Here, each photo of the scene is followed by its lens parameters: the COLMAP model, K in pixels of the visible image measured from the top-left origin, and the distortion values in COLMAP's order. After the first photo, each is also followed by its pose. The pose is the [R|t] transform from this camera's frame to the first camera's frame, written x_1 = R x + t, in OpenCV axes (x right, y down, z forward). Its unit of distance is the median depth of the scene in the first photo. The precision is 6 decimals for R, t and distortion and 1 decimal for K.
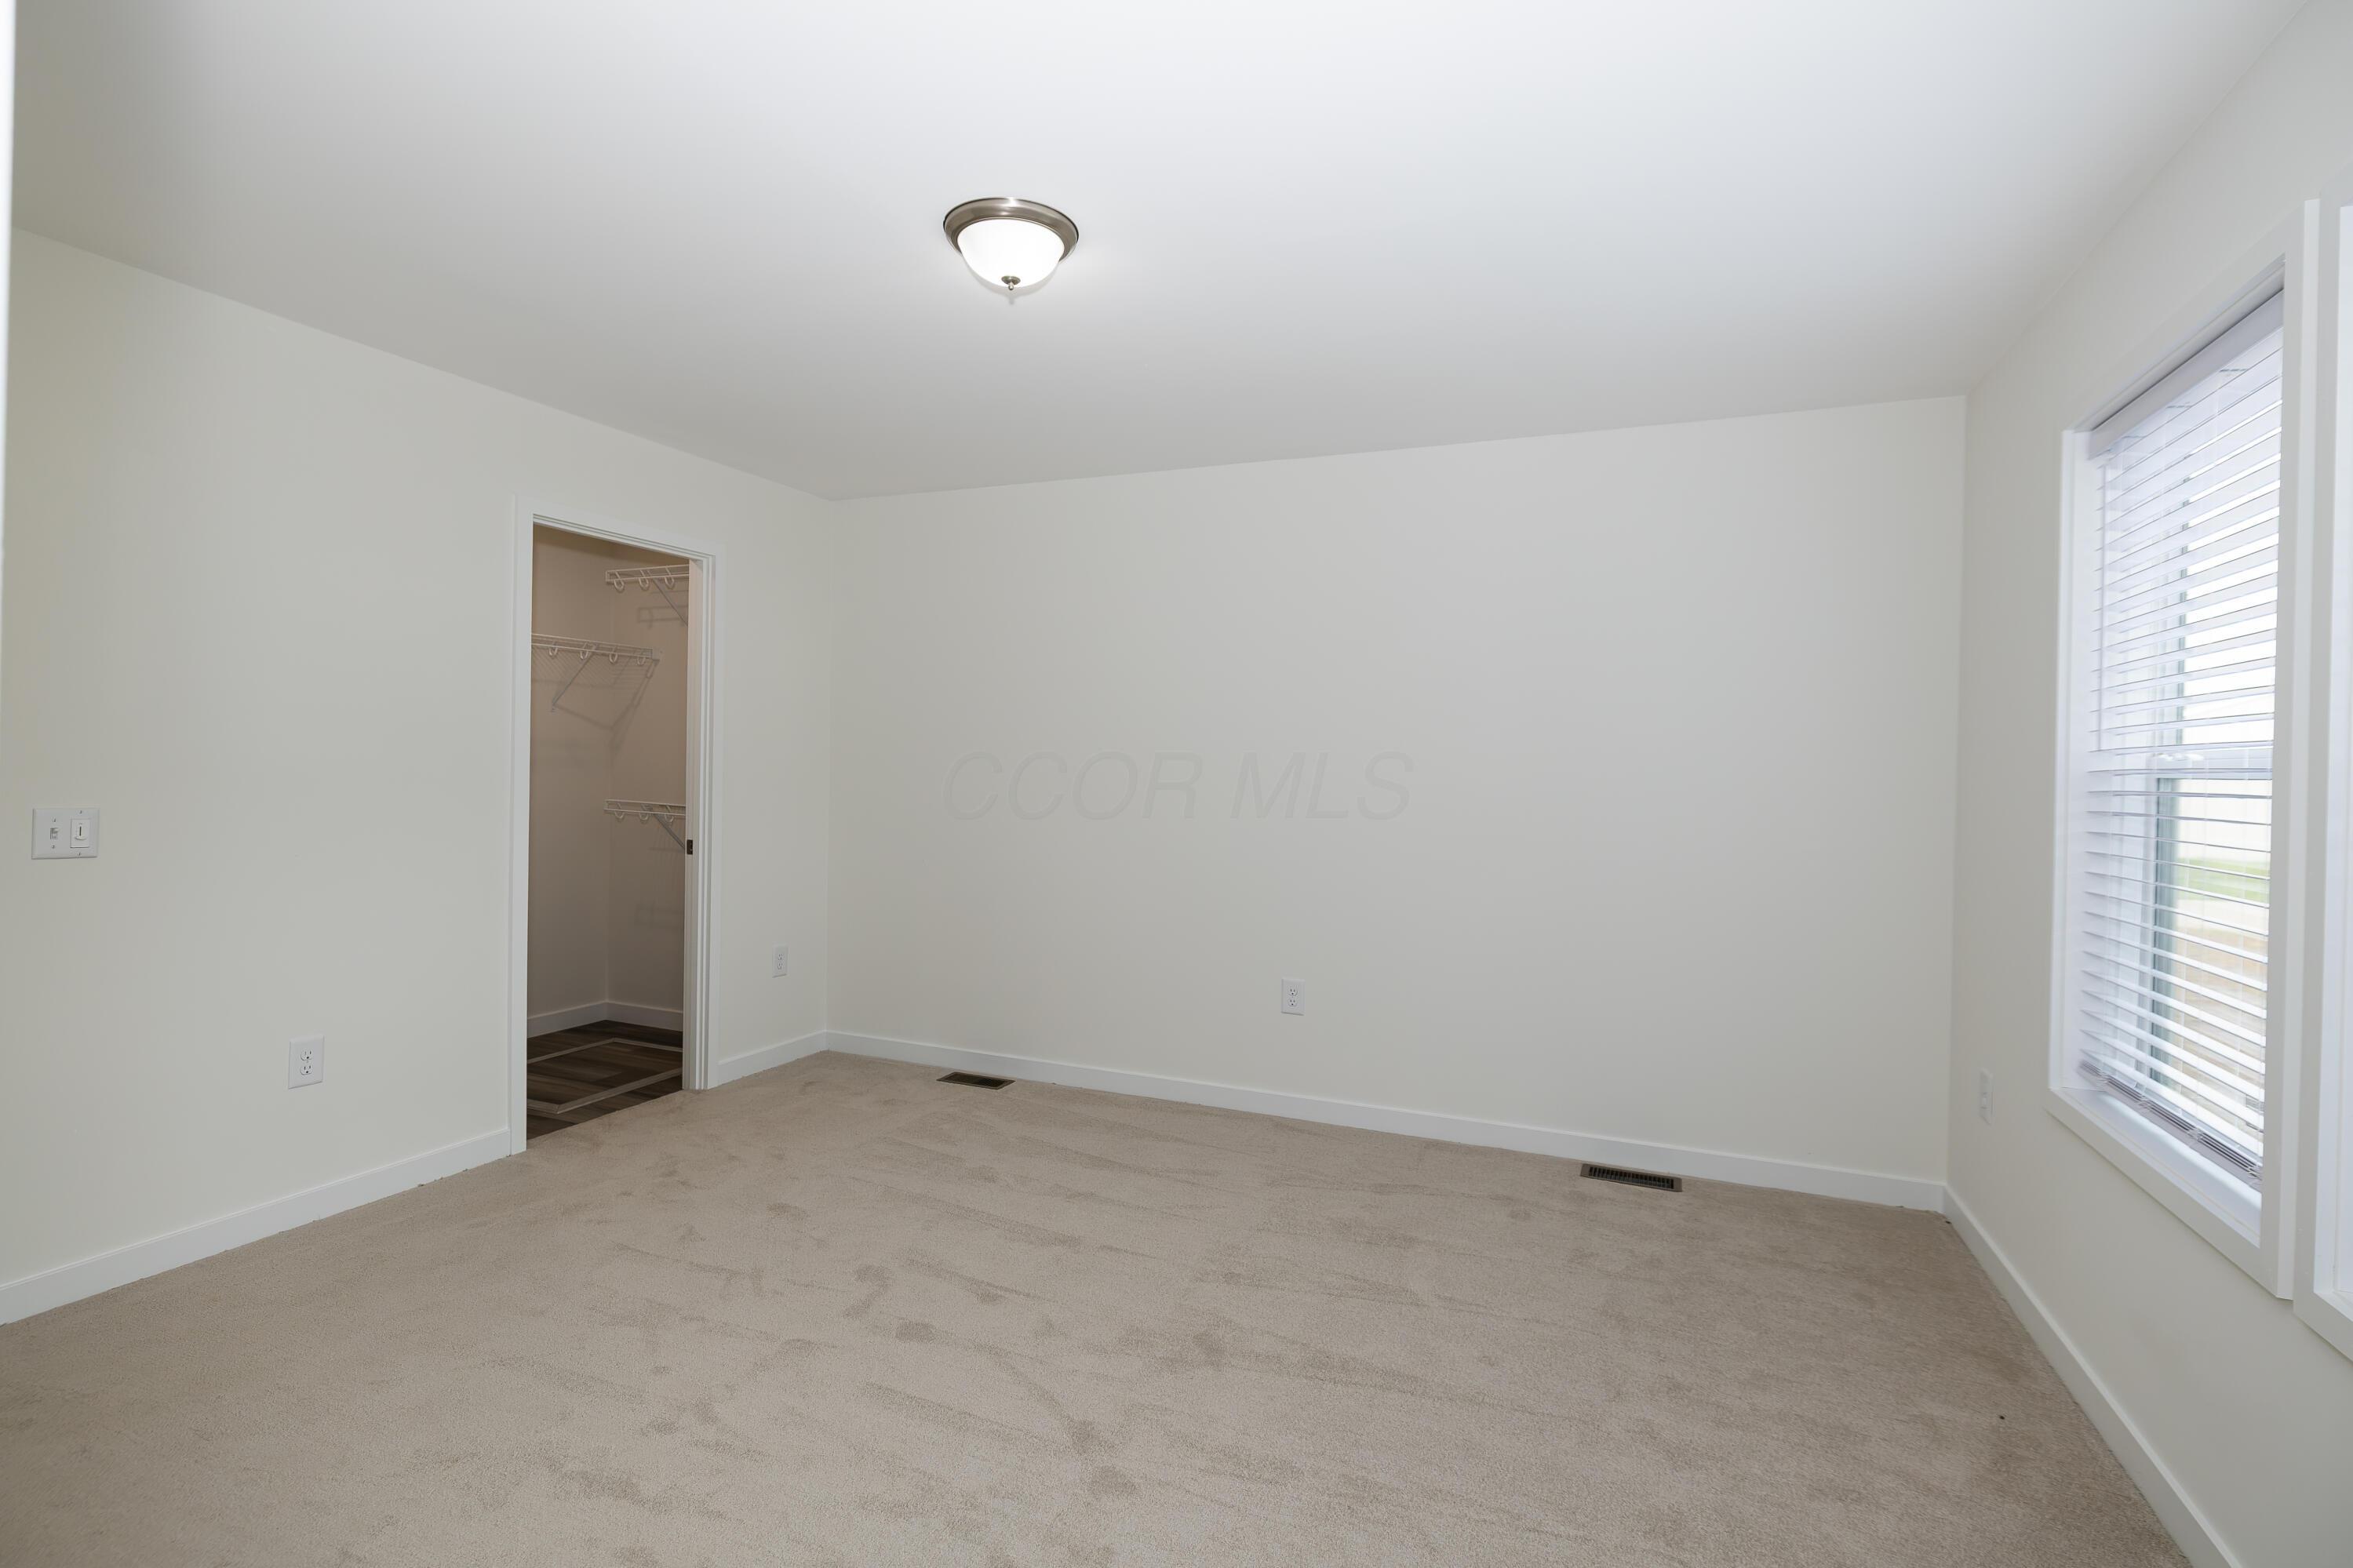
lens RADIAL K [[1112.0, 0, 1176.5], [0, 1112.0, 784.0], [0, 0, 1]] dist [0.000714, -0.000326]
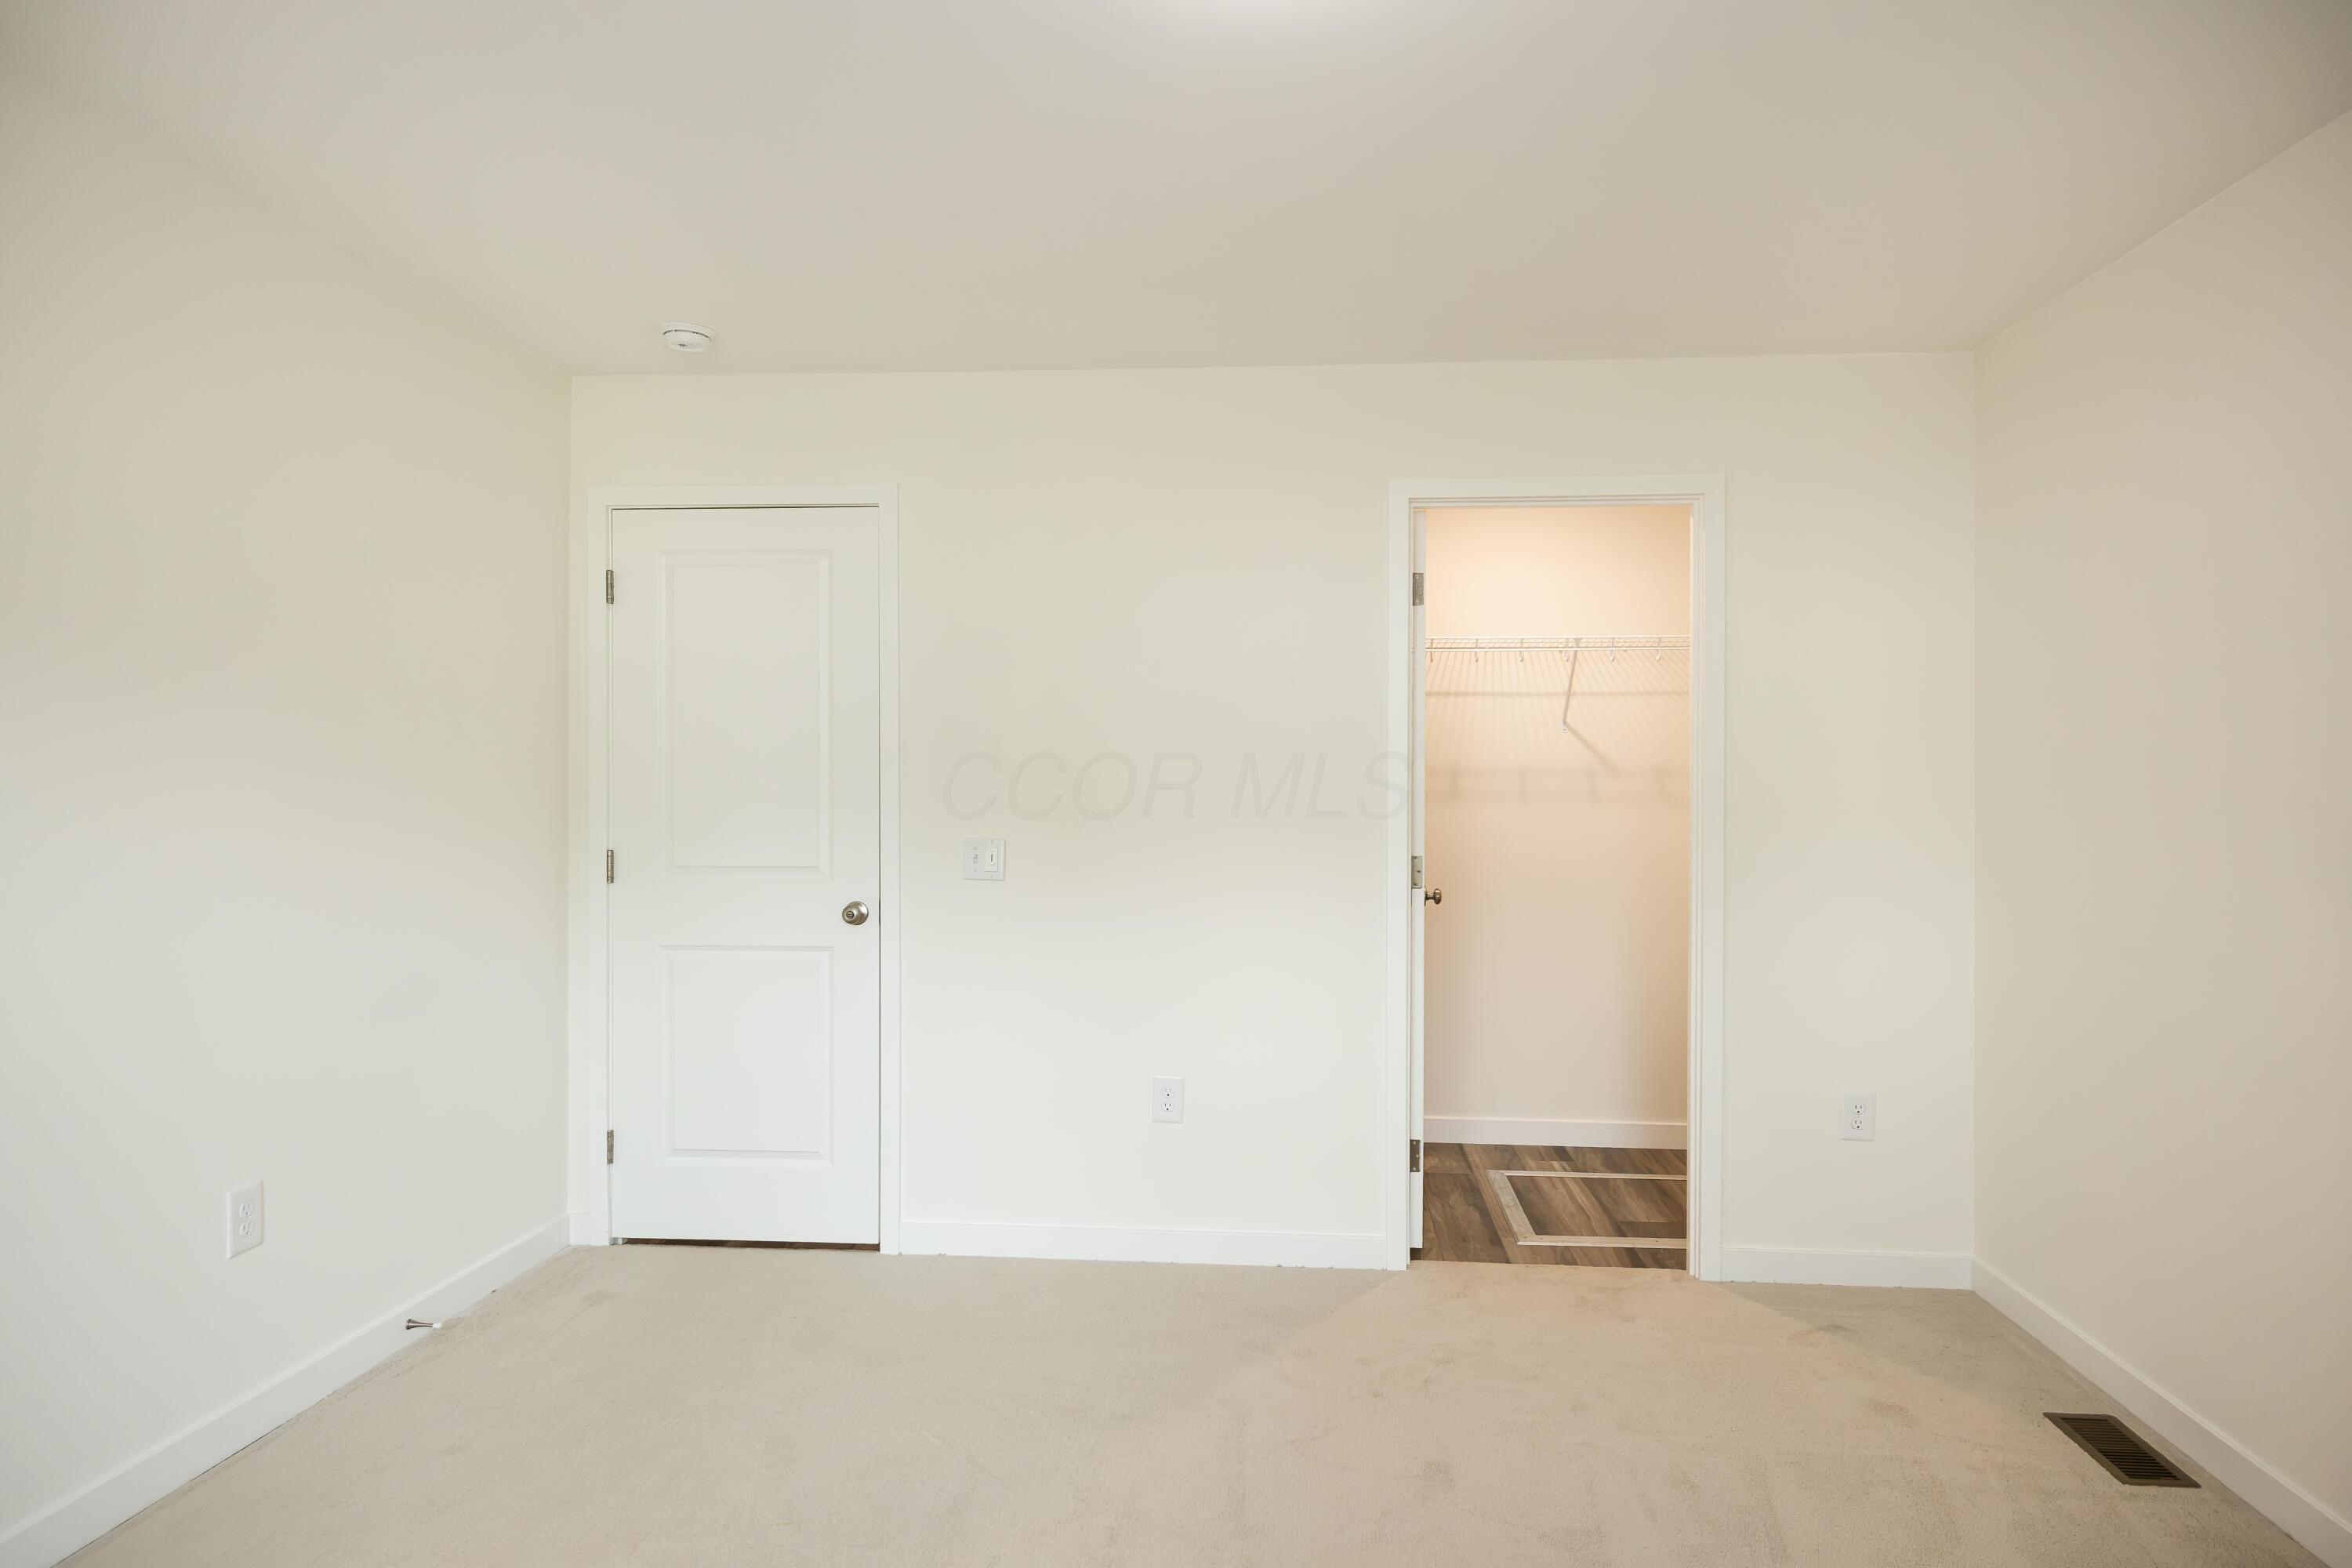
lens RADIAL K [[1388.9, 0, 1176.0], [0, 1388.9, 784.0], [0, 0, 1]] dist [-0.001568, -0.000028]
pose [[0.295742, -0.012389, -0.955187, 0.730739], [-0.010870, 0.999808, -0.016333, -0.021781], [0.955206, 0.015213, 0.295551, 1.120902]]
